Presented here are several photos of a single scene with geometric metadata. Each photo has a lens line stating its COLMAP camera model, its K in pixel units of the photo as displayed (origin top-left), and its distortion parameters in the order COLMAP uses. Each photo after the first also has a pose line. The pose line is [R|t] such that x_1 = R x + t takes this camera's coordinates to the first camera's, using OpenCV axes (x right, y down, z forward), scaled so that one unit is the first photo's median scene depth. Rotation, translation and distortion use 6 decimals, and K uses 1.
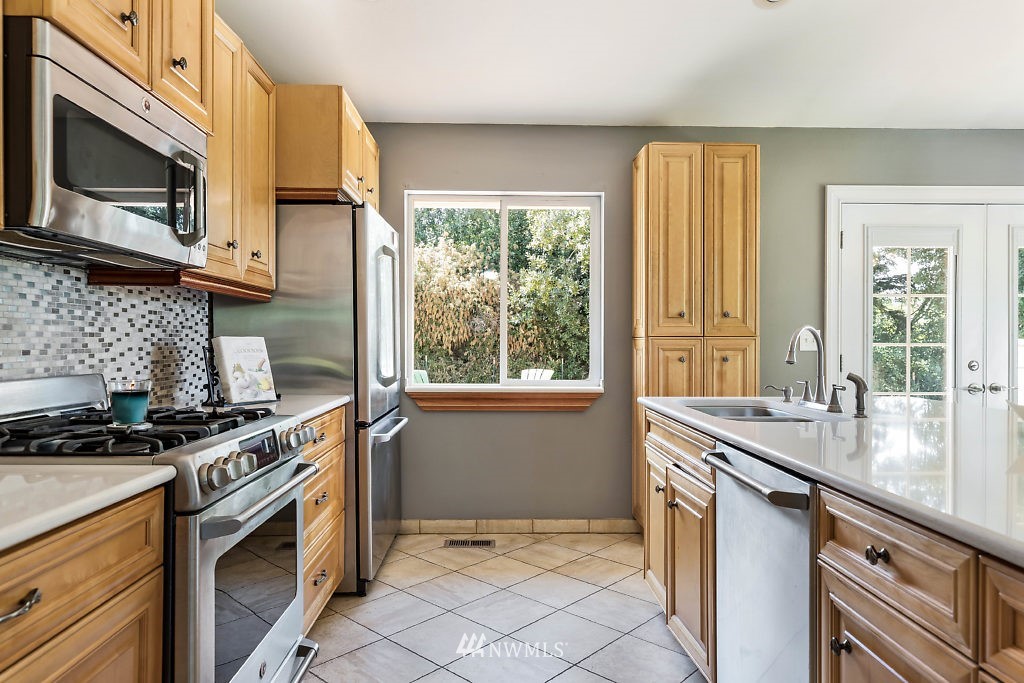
lens RADIAL K [[653.2, 0, 514.4], [0, 653.2, 344.6], [0, 0, 1]] dist [-0.033761, -0.000690]
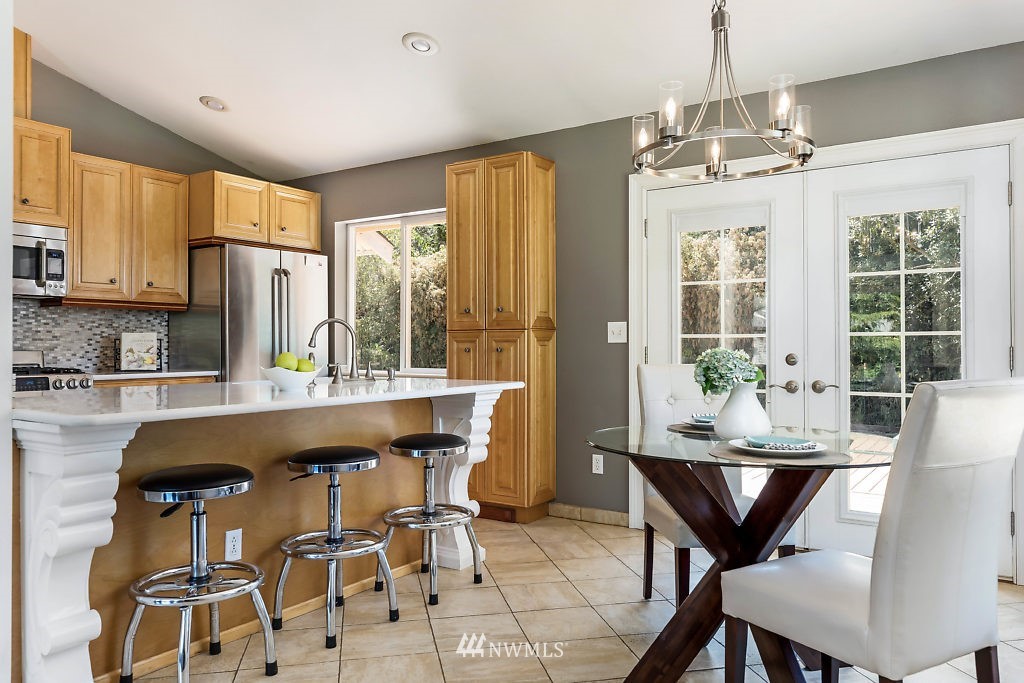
lens RADIAL K [[758.7, 0, 511.0], [0, 758.7, 342.3], [0, 0, 1]] dist [0.001758, -0.000320]
pose [[0.808629, -0.004290, -0.588303, 1.104547], [-0.001886, 0.999949, -0.009885, 0.022295], [0.588316, 0.009103, 0.808580, -0.033739]]
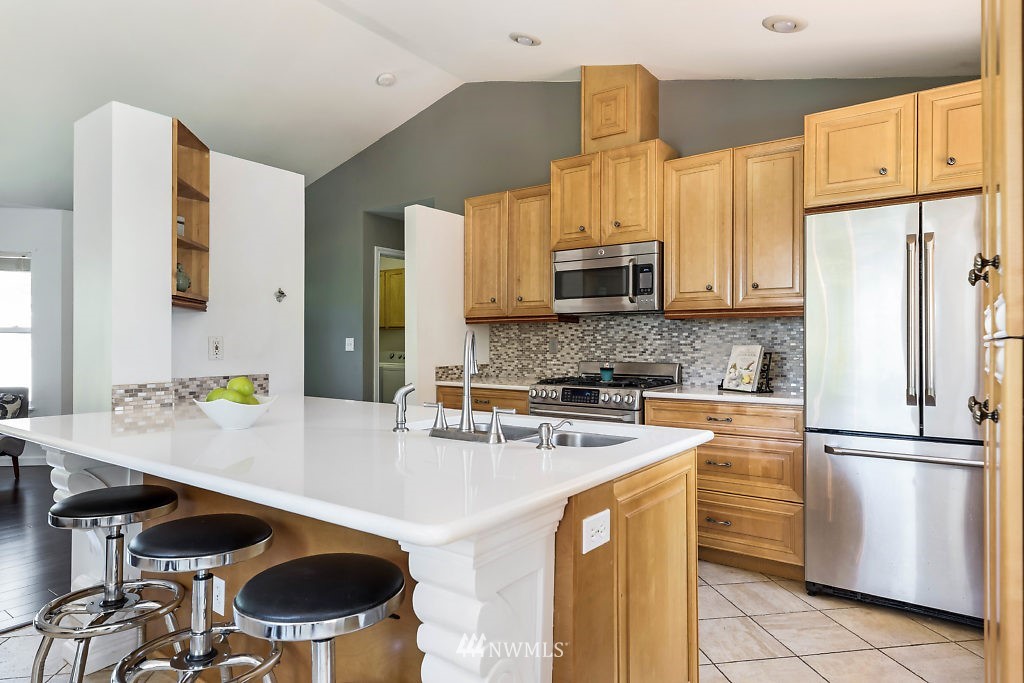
lens RADIAL K [[609.9, 0, 513.0], [0, 609.9, 338.8], [0, 0, 1]] dist [0.007884, 0.001945]
pose [[-0.625005, -0.003925, -0.780611, 0.681786], [-0.001306, 0.999991, -0.003983, -0.014211], [0.780620, -0.001470, -0.625005, 1.019927]]
